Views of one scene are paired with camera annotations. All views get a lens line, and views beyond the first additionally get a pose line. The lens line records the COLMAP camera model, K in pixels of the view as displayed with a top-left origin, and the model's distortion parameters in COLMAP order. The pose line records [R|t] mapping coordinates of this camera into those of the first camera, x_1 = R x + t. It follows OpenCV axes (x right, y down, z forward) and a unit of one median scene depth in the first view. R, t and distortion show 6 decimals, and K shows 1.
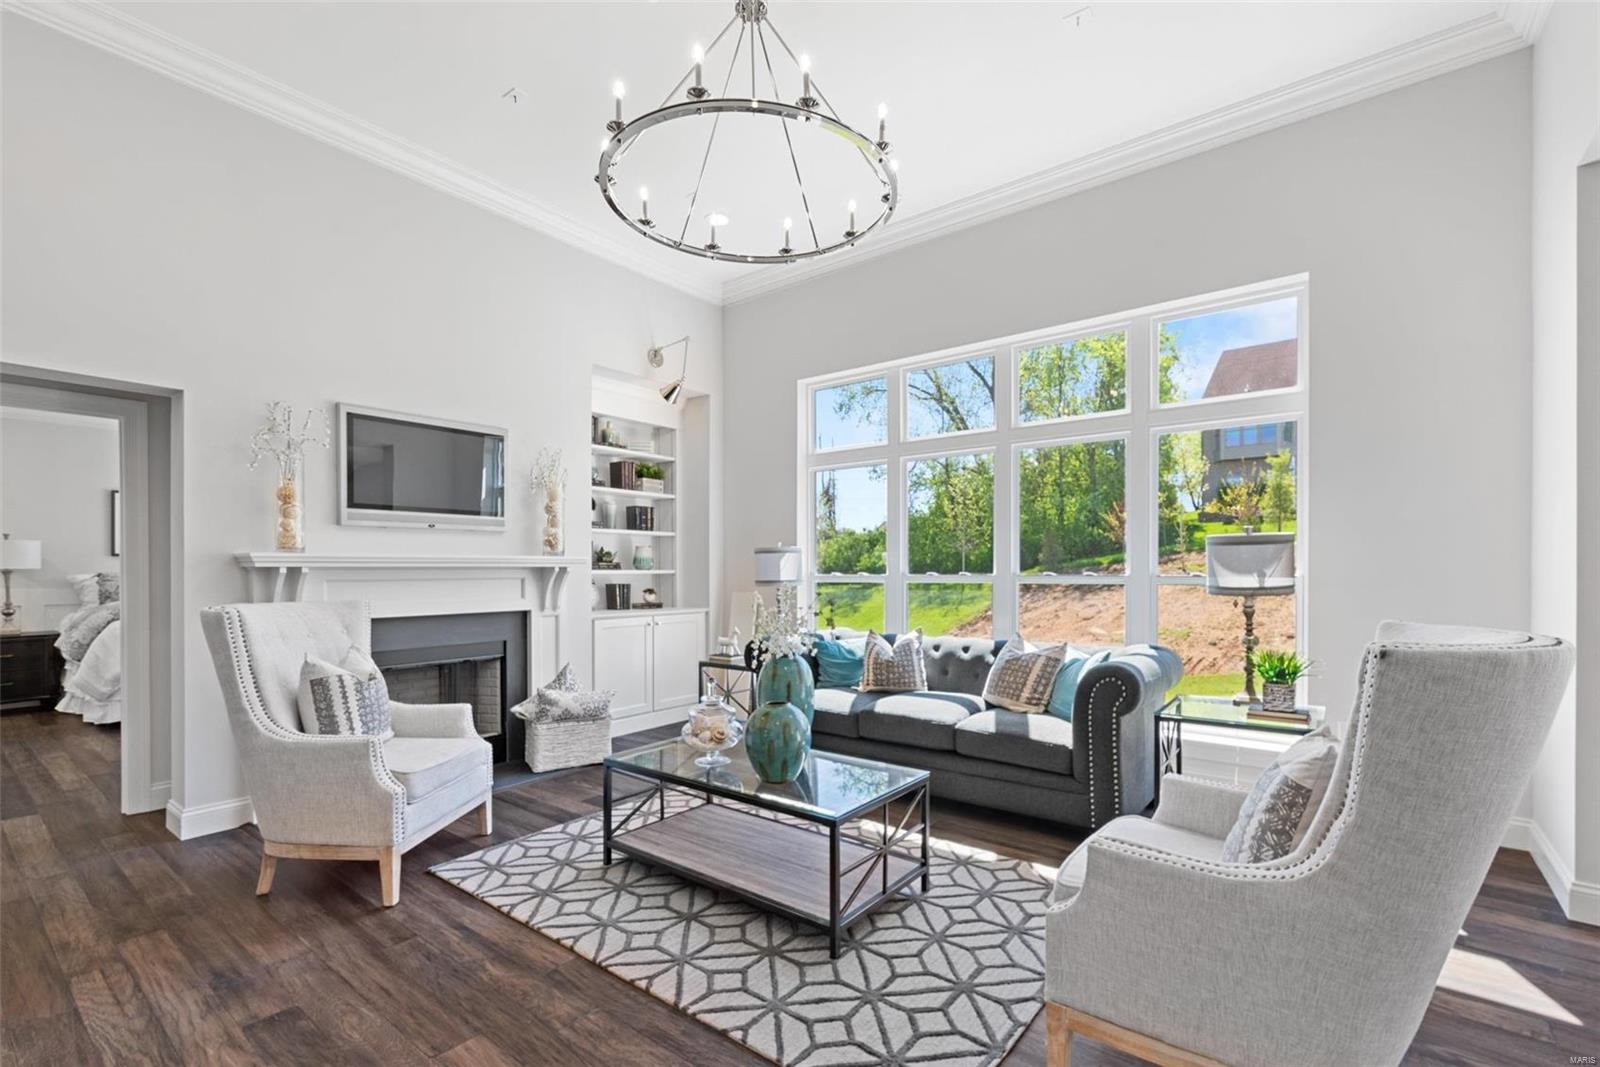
lens RADIAL K [[701.9, 0, 827.6], [0, 701.9, 565.8], [0, 0, 1]] dist [-0.000443, 0.000591]
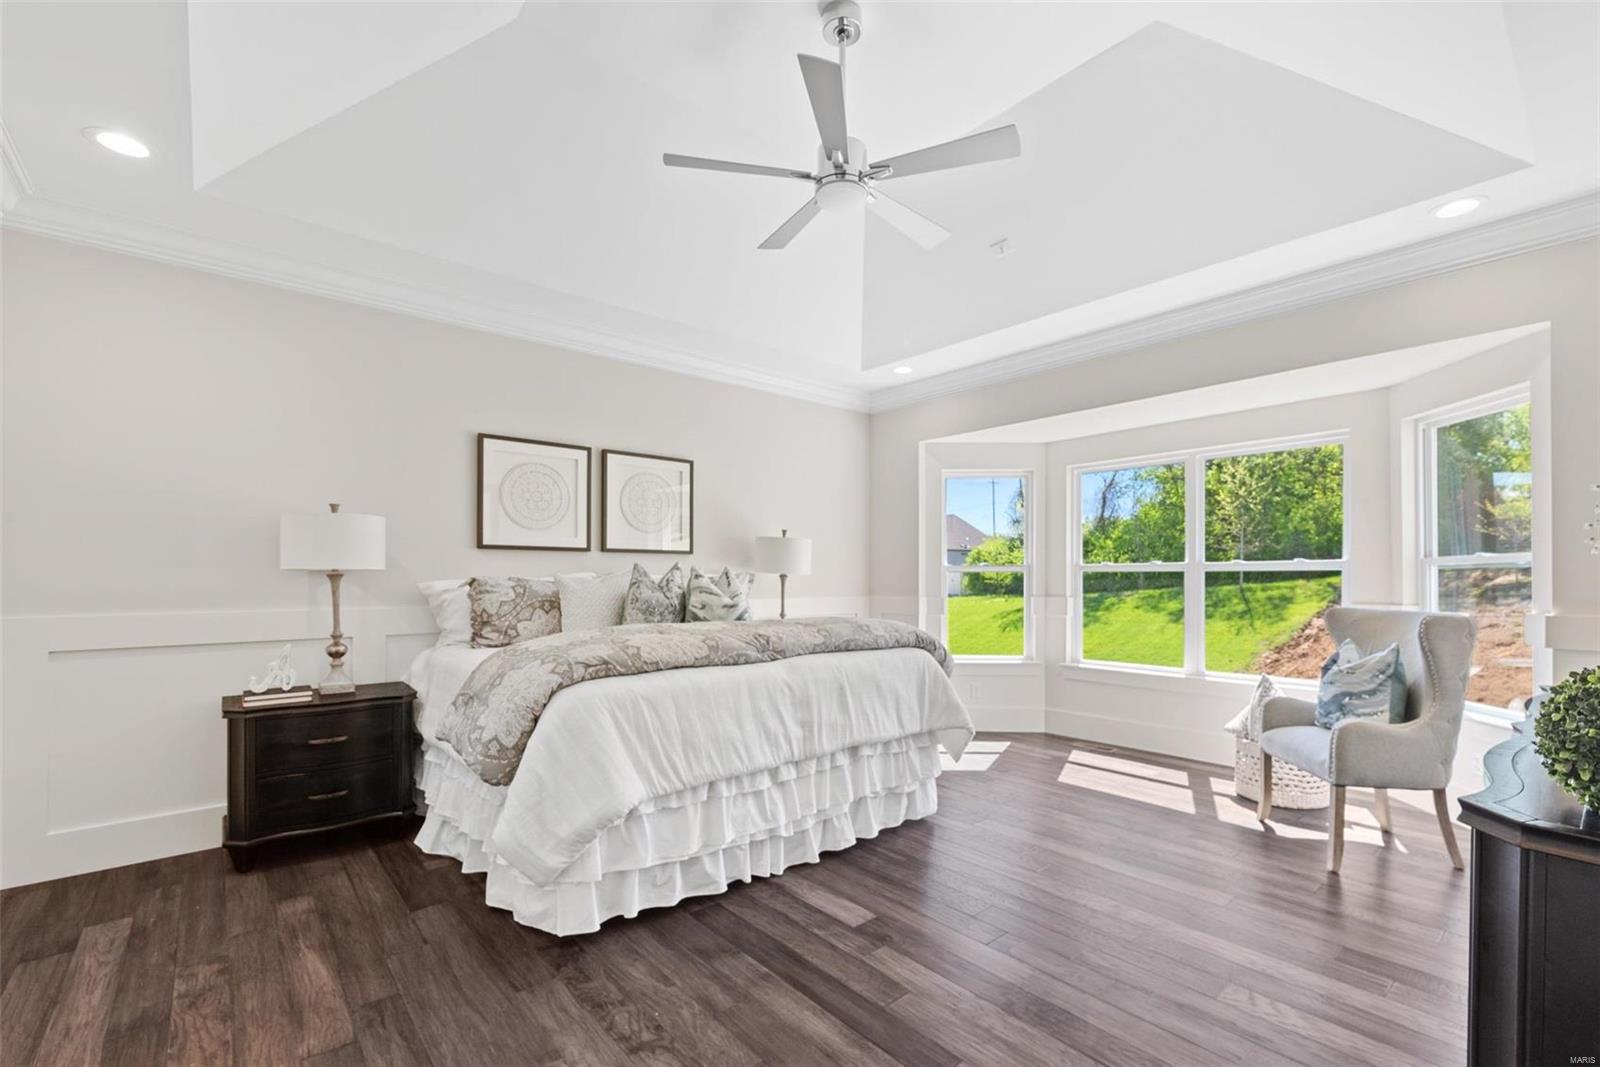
lens RADIAL K [[701.9, 0, 827.6], [0, 701.9, 565.8], [0, 0, 1]] dist [-0.000443, 0.000591]
pose [[0.978883, -0.002260, -0.204407, -0.605819], [0.000005, 0.999939, -0.011033, 0.006148], [0.204419, 0.010799, 0.978824, 0.482882]]
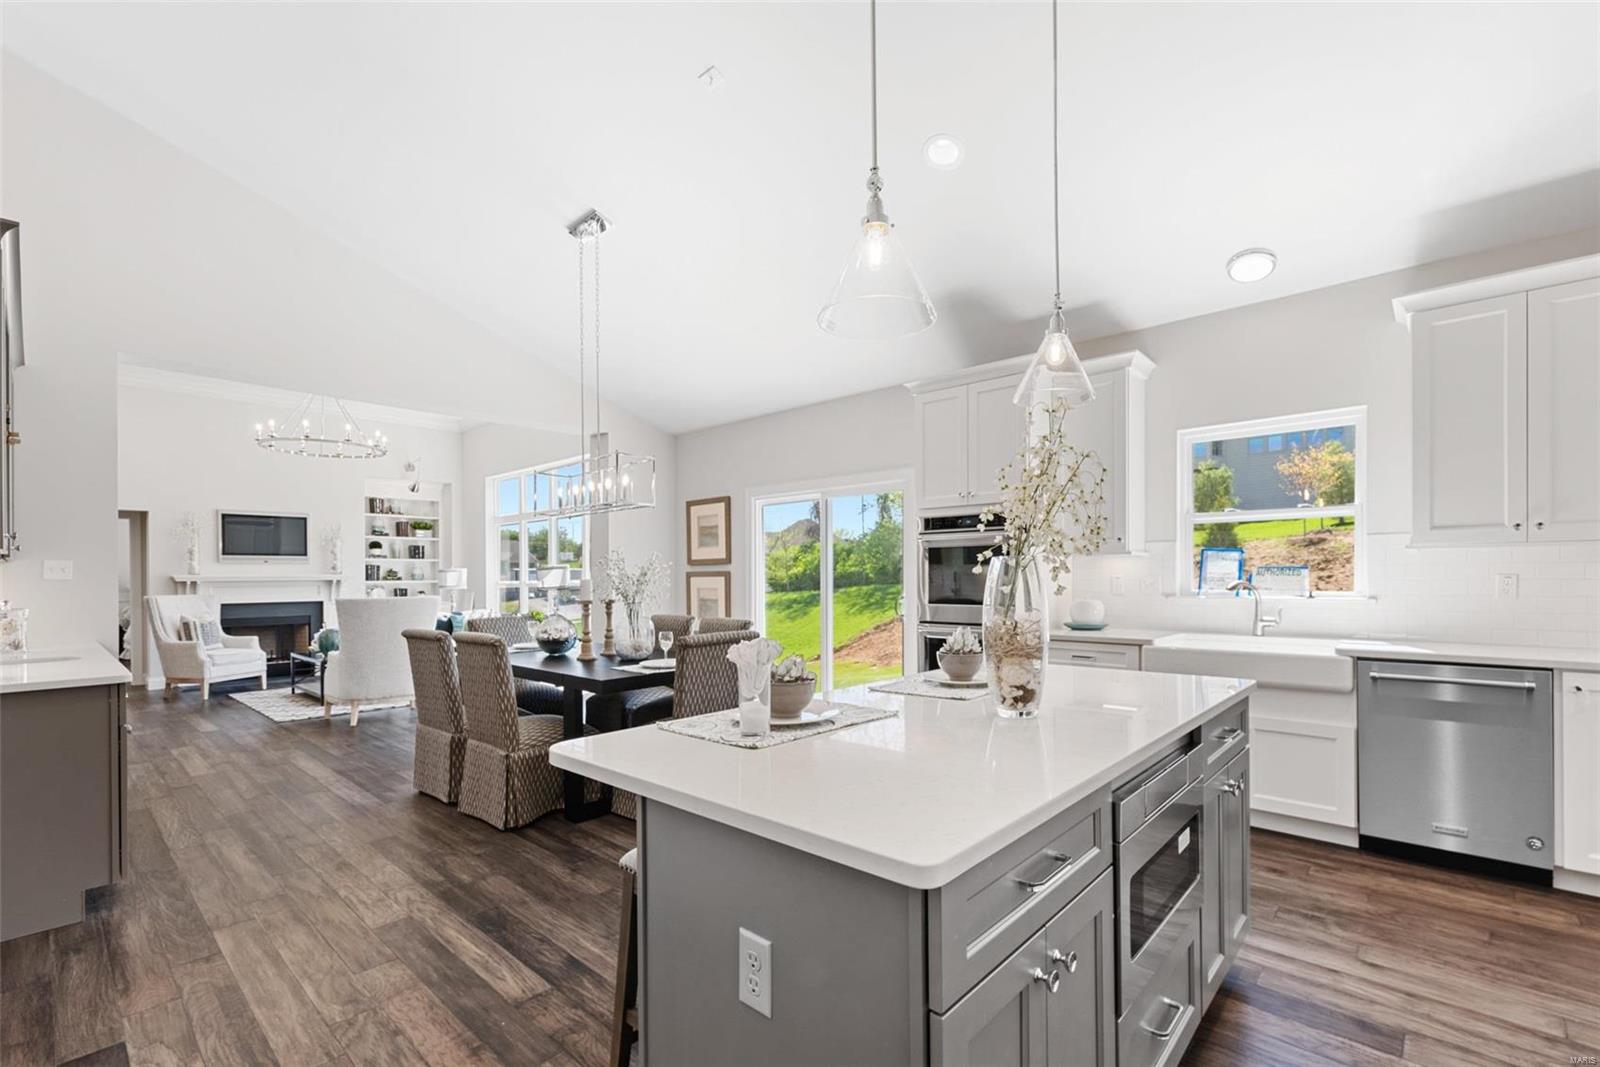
lens RADIAL K [[701.9, 0, 827.6], [0, 701.9, 565.8], [0, 0, 1]] dist [-0.000443, 0.000591]
pose [[0.997399, -0.007345, -0.071707, 1.717884], [0.006581, 0.999919, -0.010893, -0.011184], [0.071782, 0.010392, 0.997366, -1.354356]]
